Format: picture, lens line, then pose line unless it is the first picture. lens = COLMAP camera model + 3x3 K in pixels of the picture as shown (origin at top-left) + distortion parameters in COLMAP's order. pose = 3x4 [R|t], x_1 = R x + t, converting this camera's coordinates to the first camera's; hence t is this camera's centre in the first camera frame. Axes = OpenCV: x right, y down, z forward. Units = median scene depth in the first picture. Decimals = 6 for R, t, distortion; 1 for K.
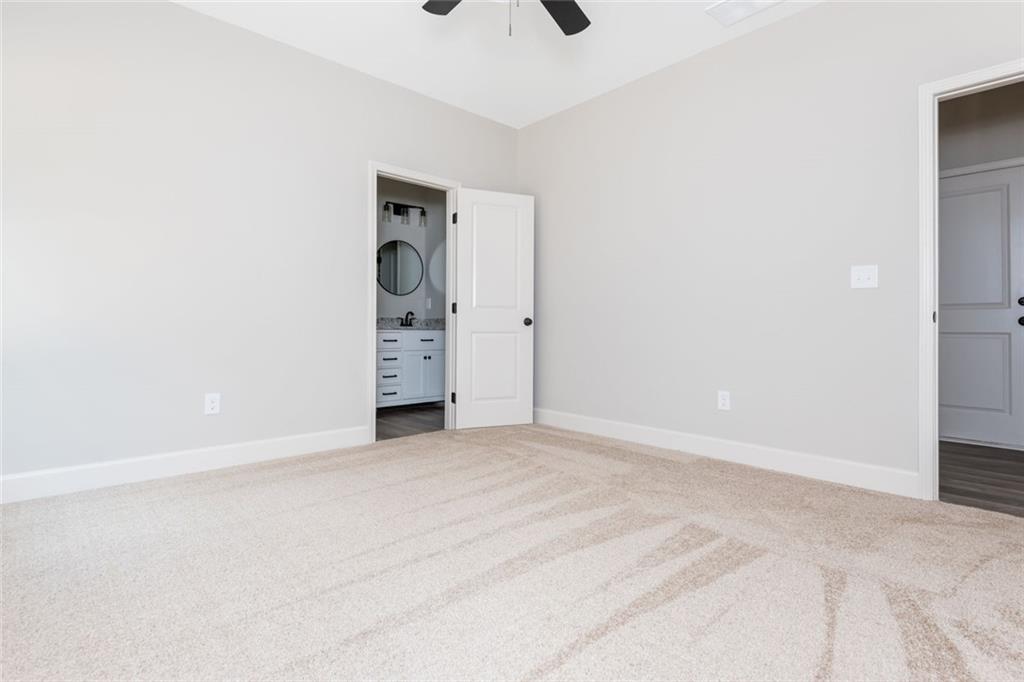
lens RADIAL K [[498.5, 0, 512.0], [0, 498.5, 341.0], [0, 0, 1]] dist [0.000174, -0.000037]
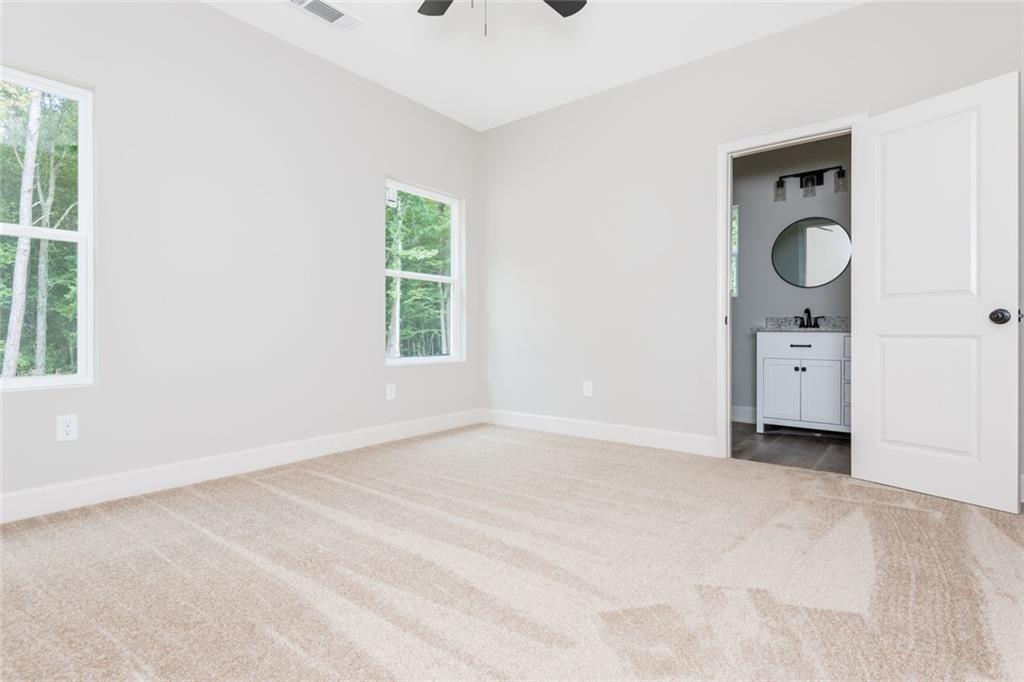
lens RADIAL K [[498.5, 0, 512.0], [0, 498.5, 341.0], [0, 0, 1]] dist [0.000174, -0.000037]
pose [[0.146984, 0.014877, -0.989027, 0.491962], [-0.018082, 0.999760, 0.012351, -0.010108], [0.988974, 0.016068, 0.147218, 0.436639]]
